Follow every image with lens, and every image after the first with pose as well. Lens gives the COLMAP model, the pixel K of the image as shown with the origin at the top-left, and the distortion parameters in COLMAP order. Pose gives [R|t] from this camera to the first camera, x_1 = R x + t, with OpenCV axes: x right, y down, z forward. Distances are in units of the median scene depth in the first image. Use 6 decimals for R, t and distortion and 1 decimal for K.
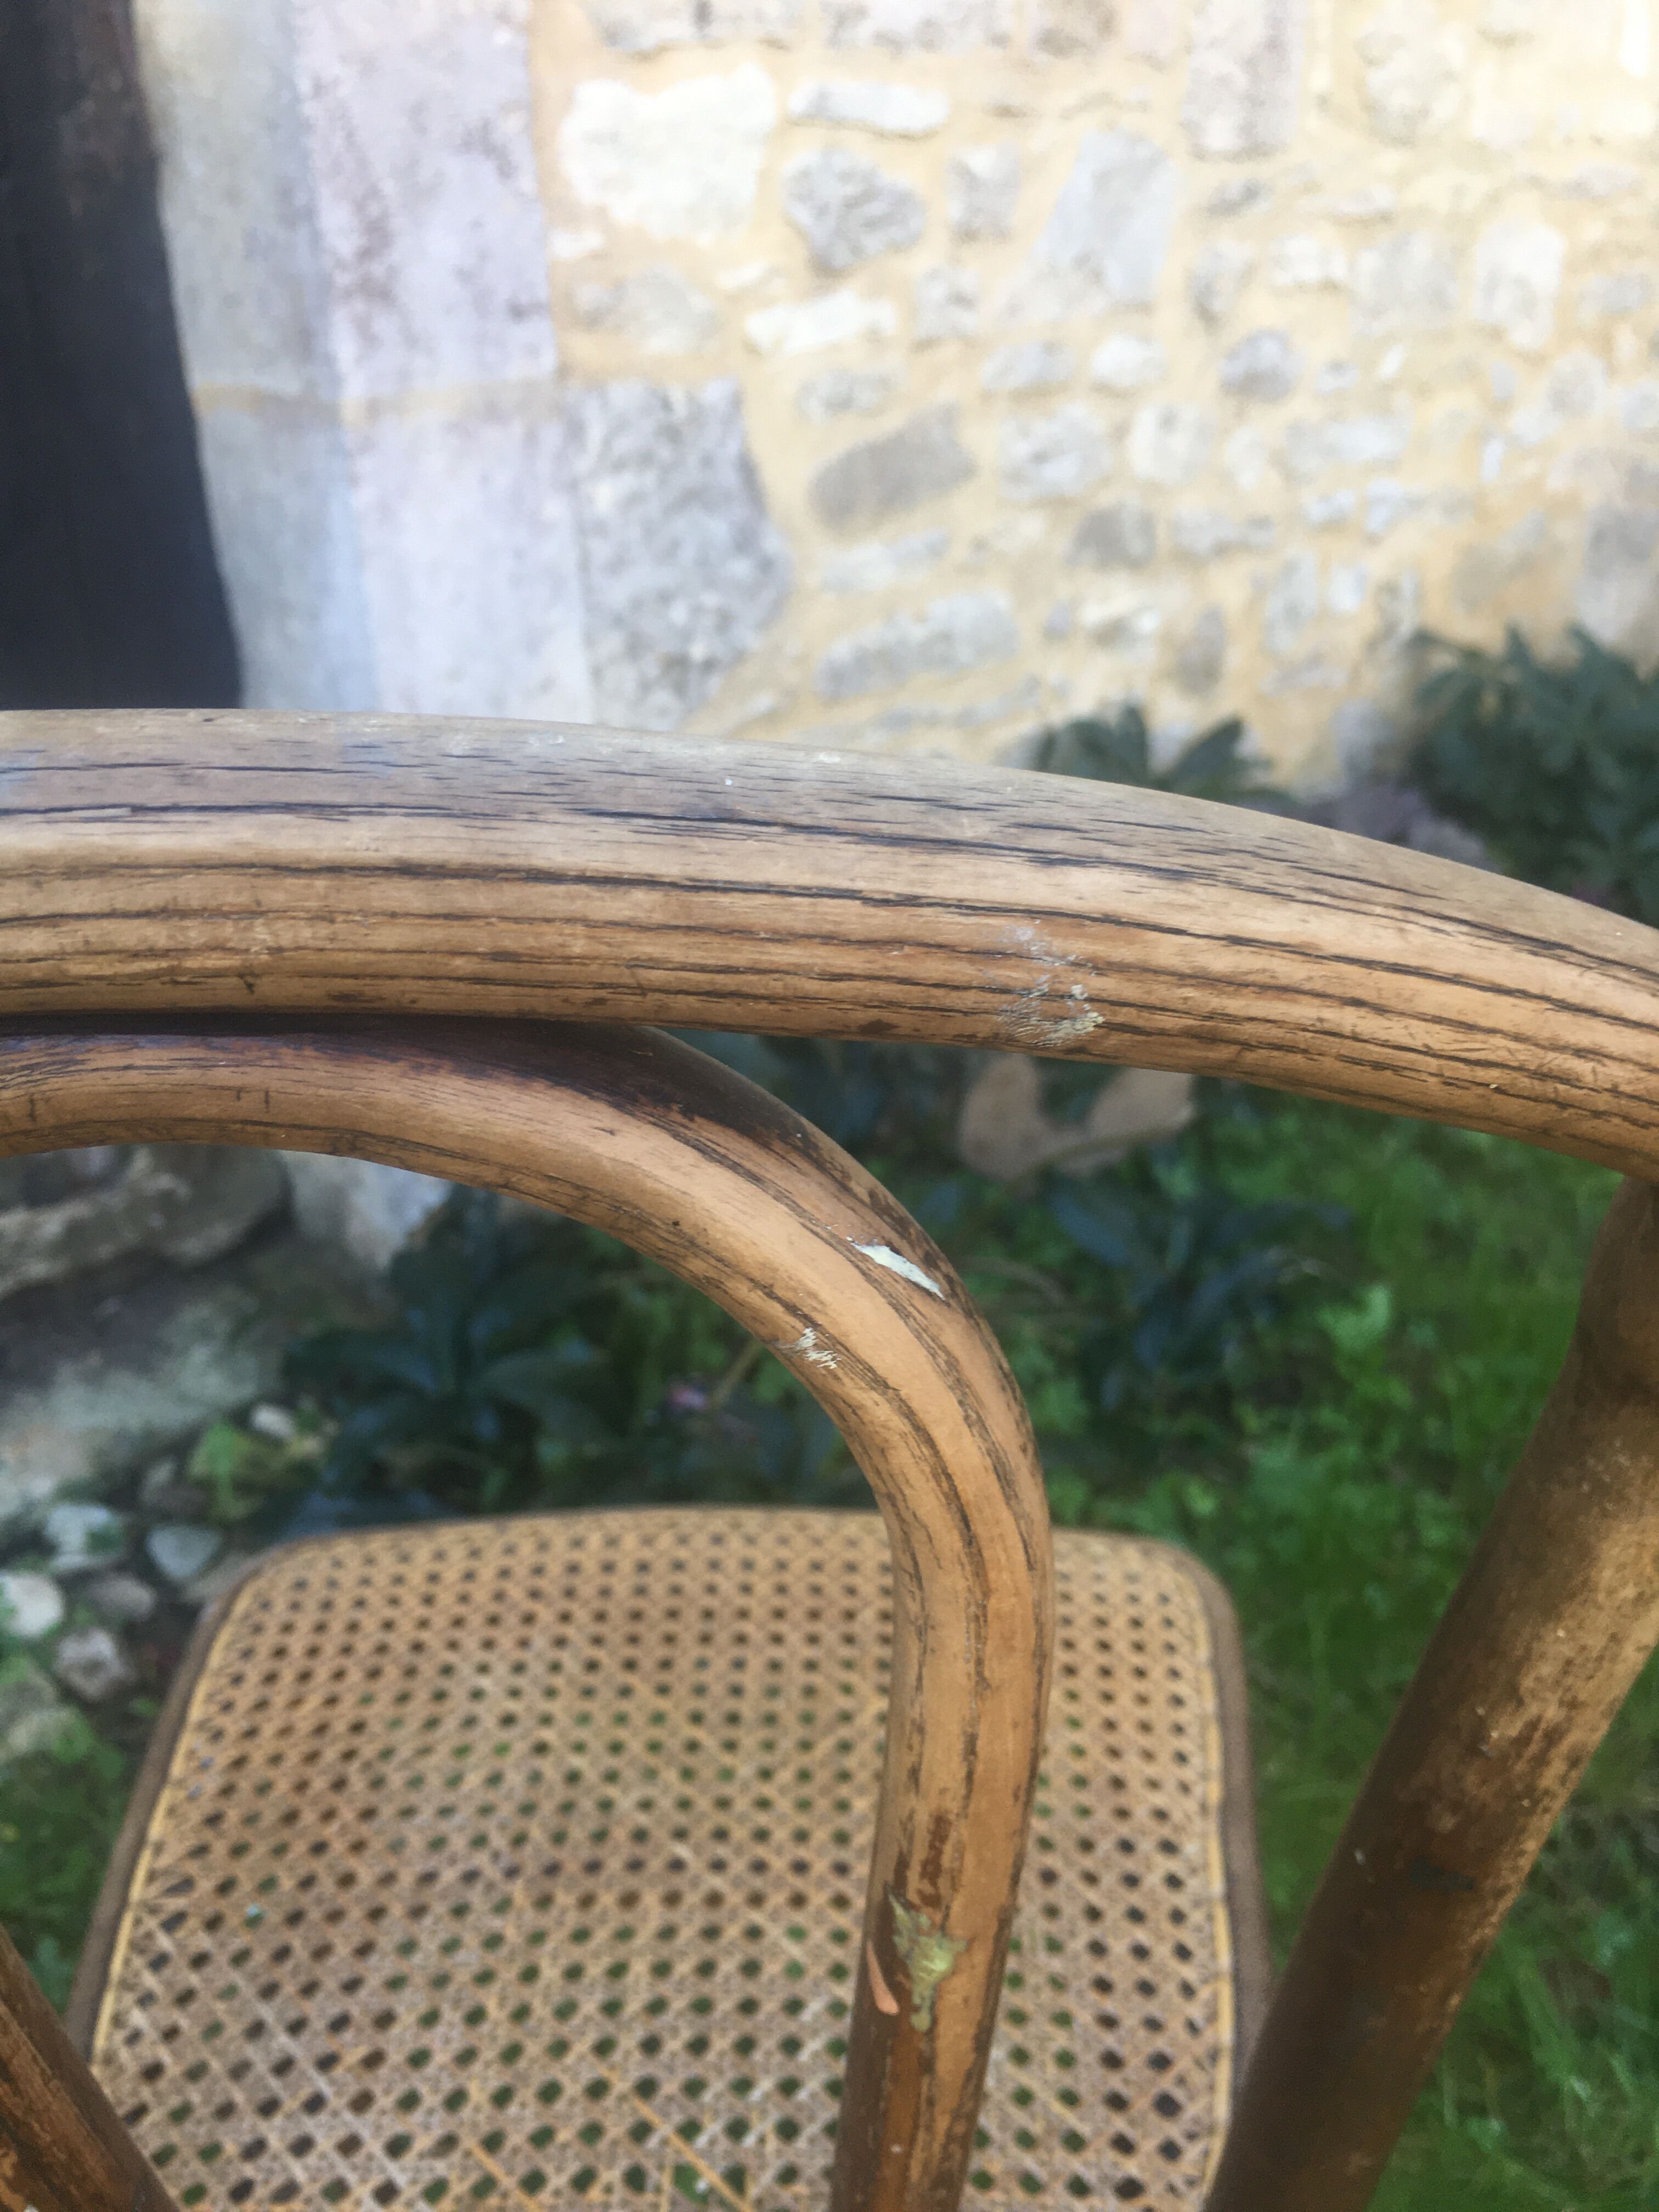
lens RADIAL K [[1919.4, 0, 818.6], [0, 1919.4, 1113.3], [0, 0, 1]] dist [0.087759, -0.167875]
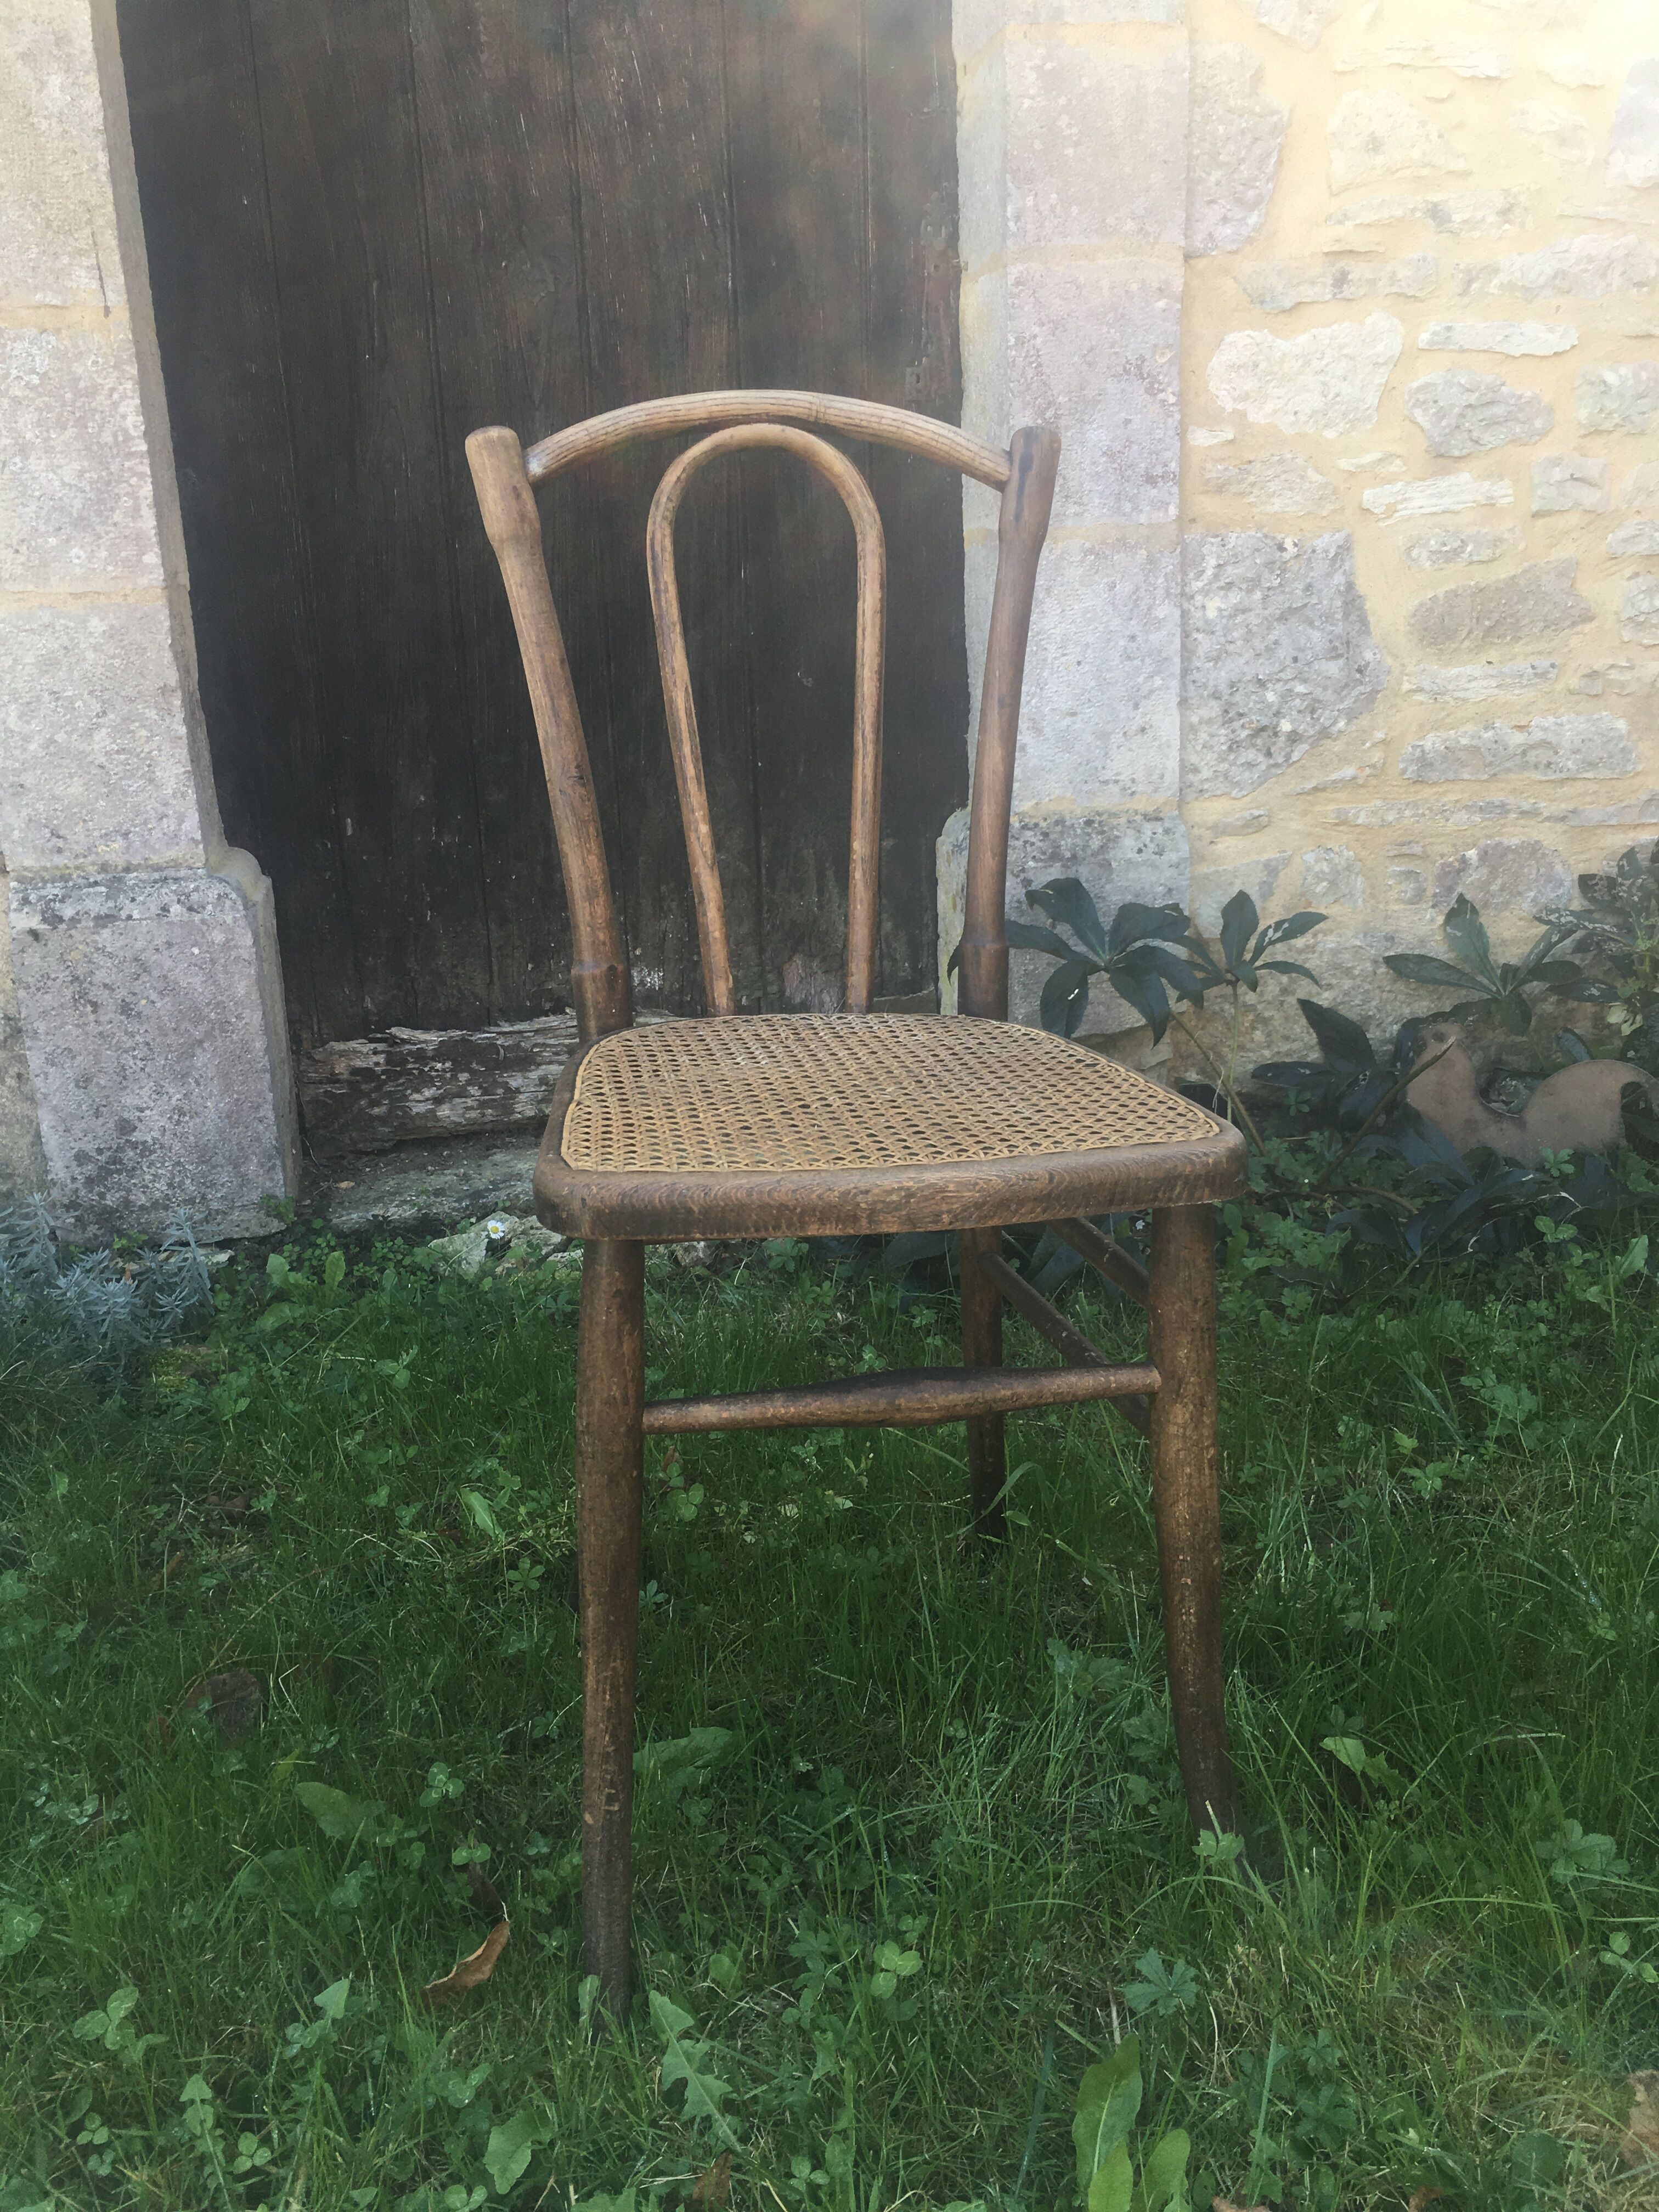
lens RADIAL K [[1904.9, 0, 846.4], [0, 1904.9, 1143.8], [0, 0, 1]] dist [0.079781, -0.125493]
pose [[0.815961, 0.174518, -0.551137, 1.394406], [-0.235469, 0.971011, -0.041140, 0.511589], [0.527980, 0.163344, 0.833400, -0.716017]]
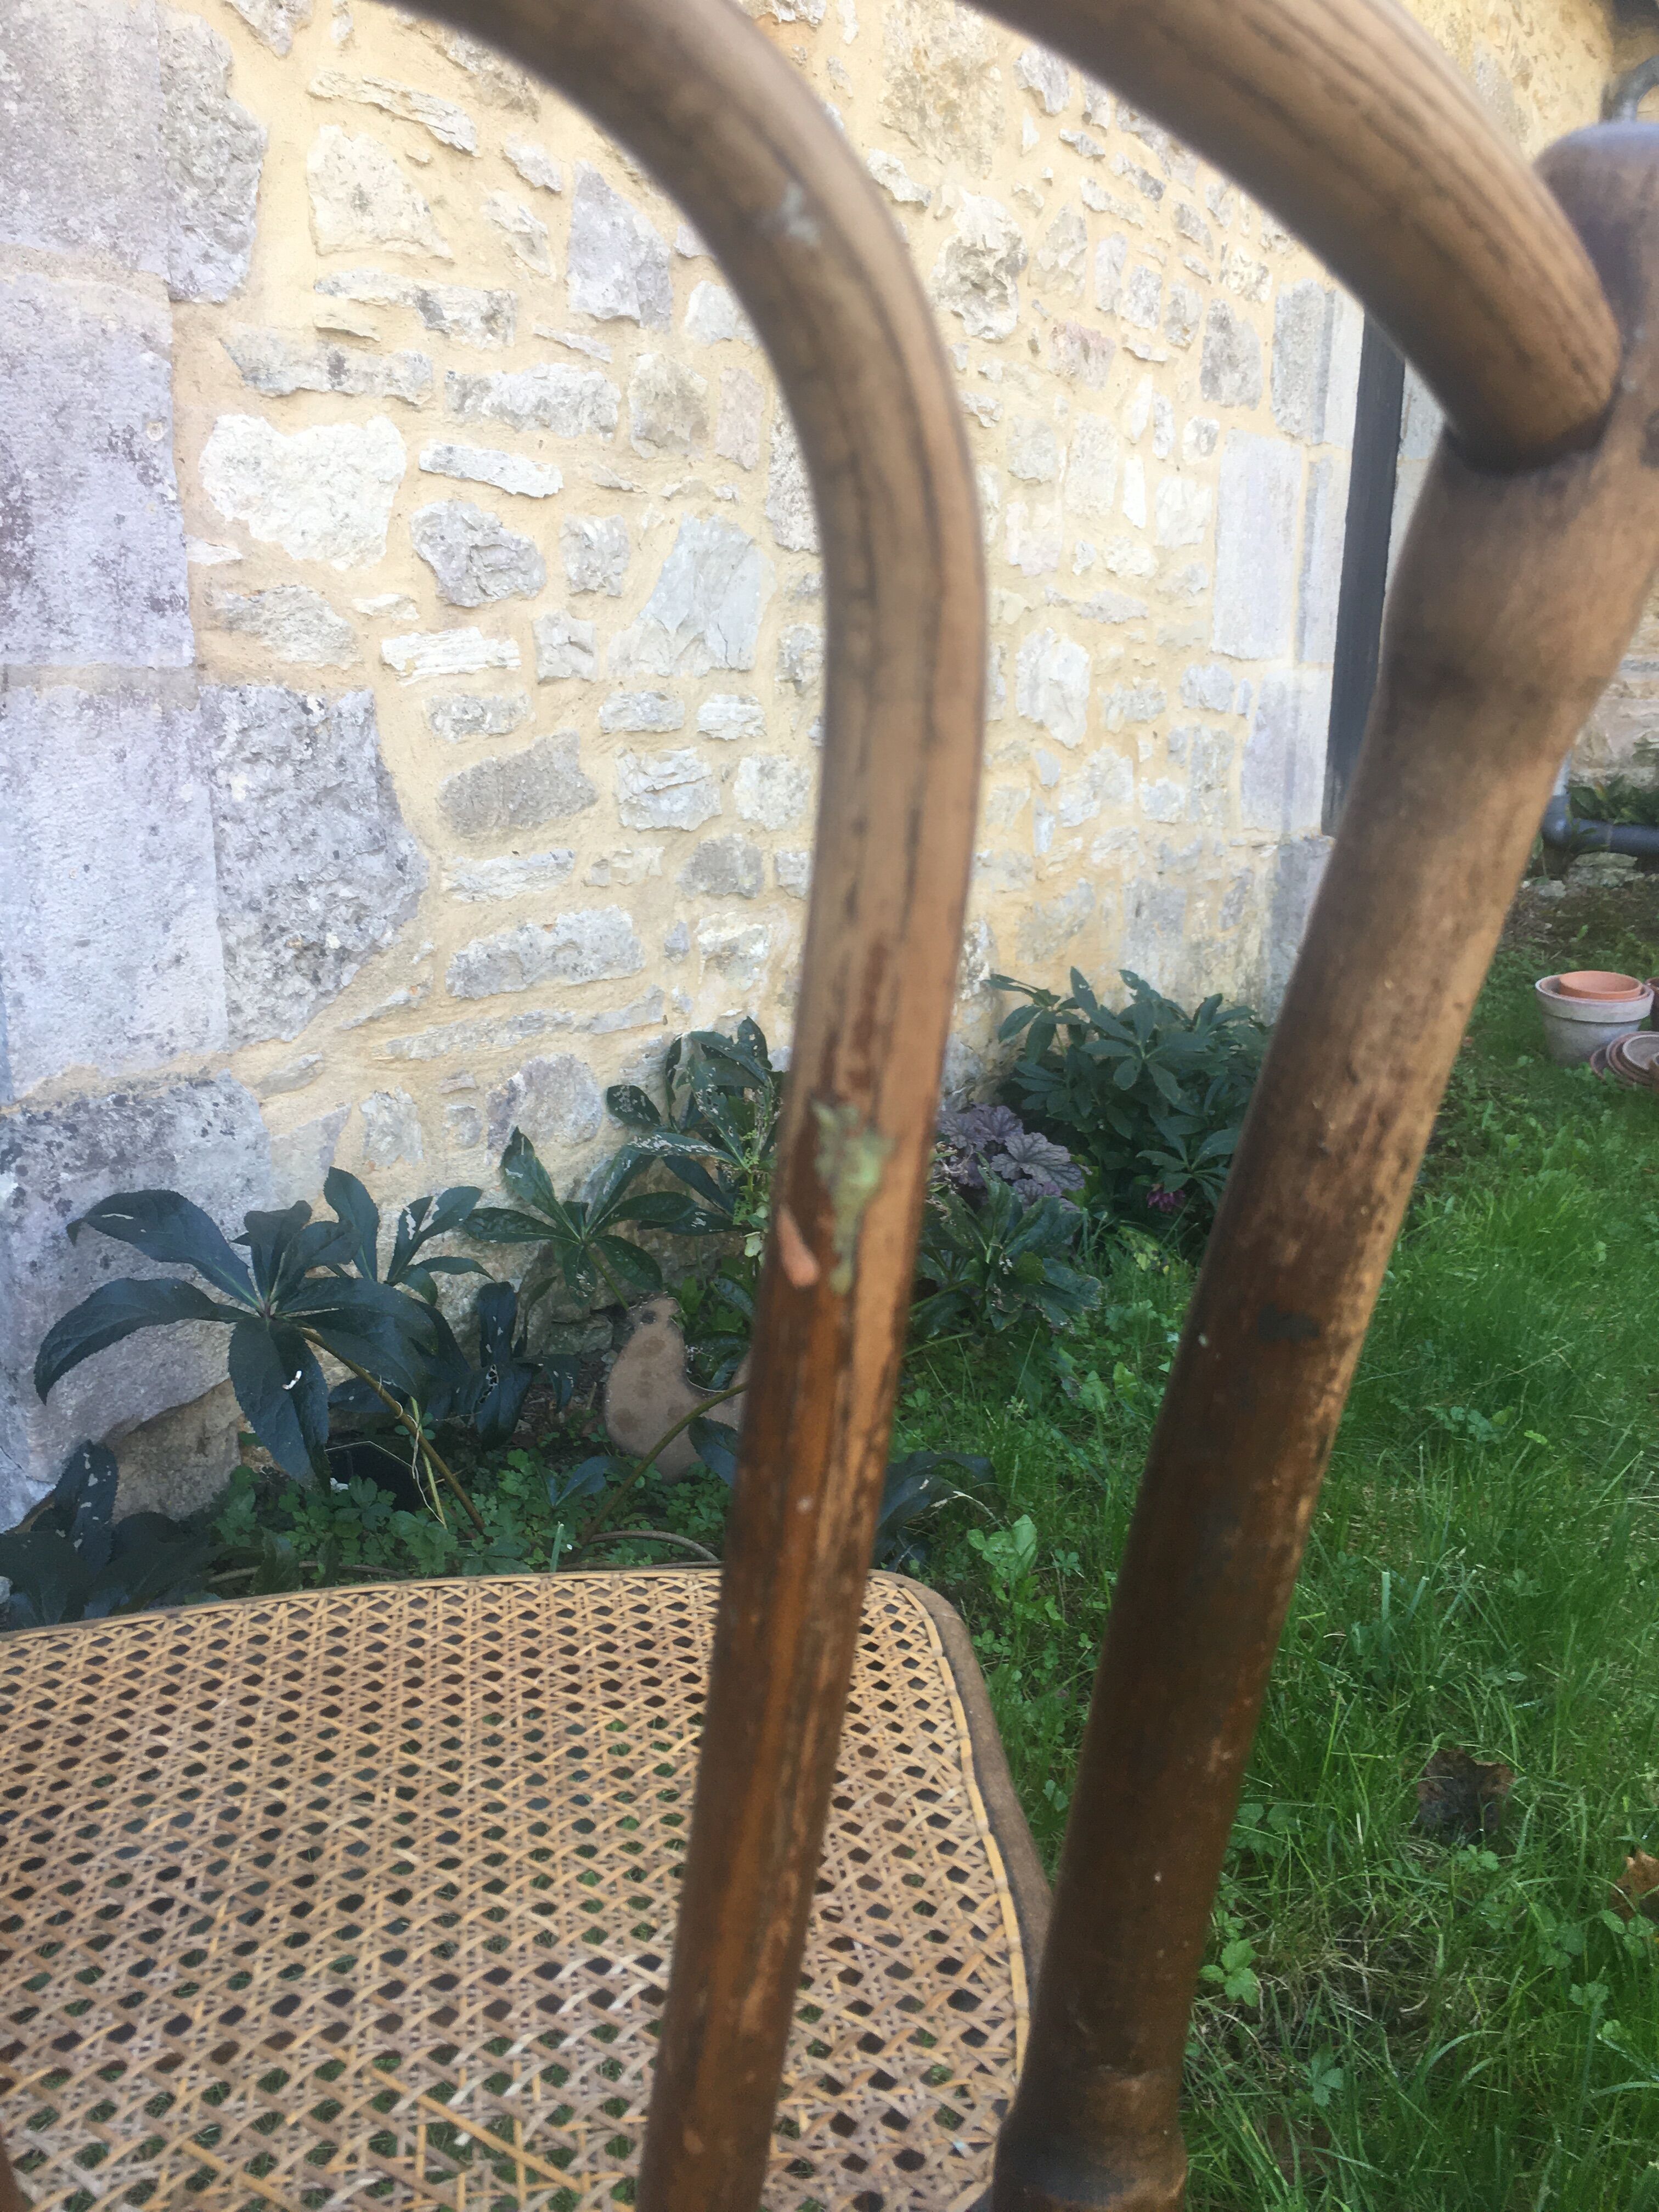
lens RADIAL K [[1881.2, 0, 824.3], [0, 1881.2, 1107.9], [0, 0, 1]] dist [0.079285, -0.118343]
pose [[0.977895, -0.012271, 0.208737, -0.052714], [0.056997, 0.976116, -0.209639, 0.205133], [-0.201180, 0.216902, 0.955238, 0.033243]]
